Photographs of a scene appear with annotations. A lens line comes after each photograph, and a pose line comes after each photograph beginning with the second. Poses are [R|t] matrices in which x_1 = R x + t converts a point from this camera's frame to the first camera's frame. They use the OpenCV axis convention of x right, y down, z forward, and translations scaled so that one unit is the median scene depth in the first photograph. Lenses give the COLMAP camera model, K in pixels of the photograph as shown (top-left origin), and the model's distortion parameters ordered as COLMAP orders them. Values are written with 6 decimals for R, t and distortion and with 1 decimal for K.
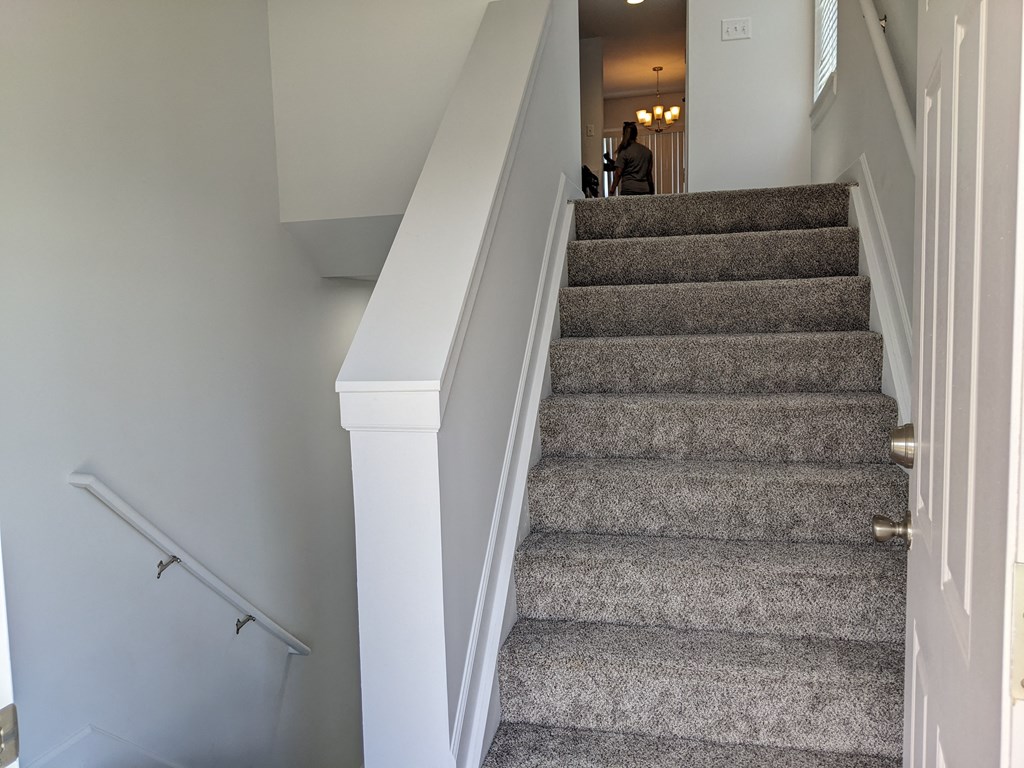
lens RADIAL K [[818.1, 0, 503.9], [0, 818.1, 389.4], [0, 0, 1]] dist [0.048097, -0.071524]
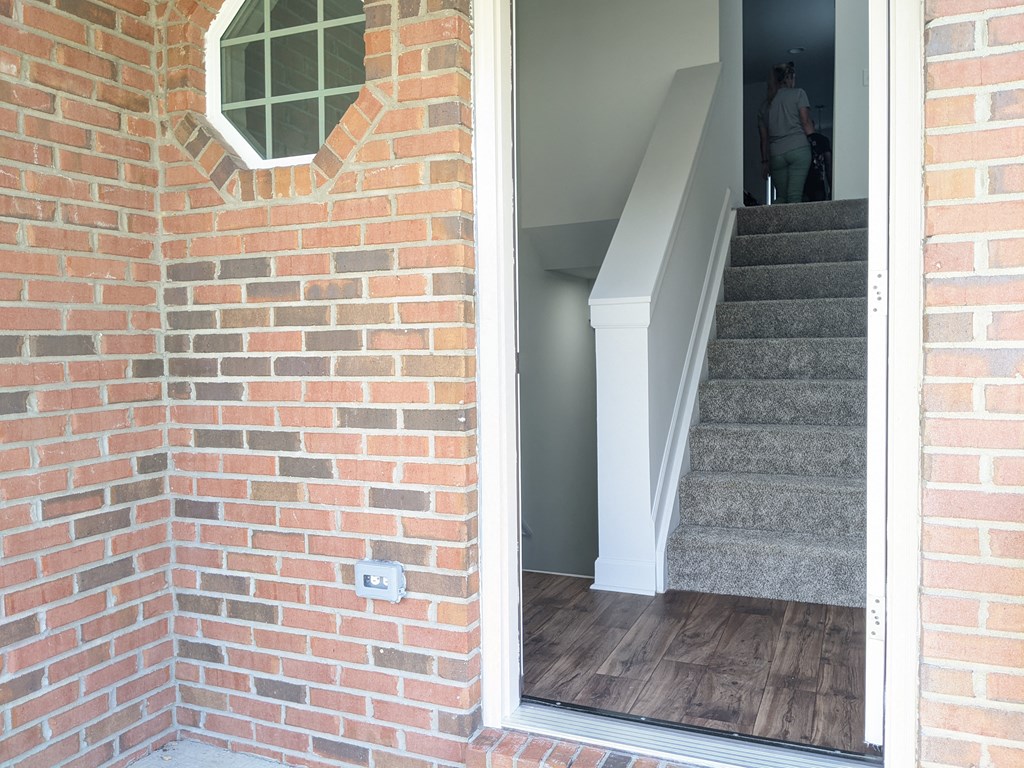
lens RADIAL K [[818.1, 0, 514.6], [0, 818.1, 375.2], [0, 0, 1]] dist [0.048097, -0.071524]
pose [[0.982660, 0.022549, -0.184041, -0.025961], [-0.034289, 0.997557, -0.060861, 0.186115], [0.182219, 0.066116, 0.981033, -0.511858]]
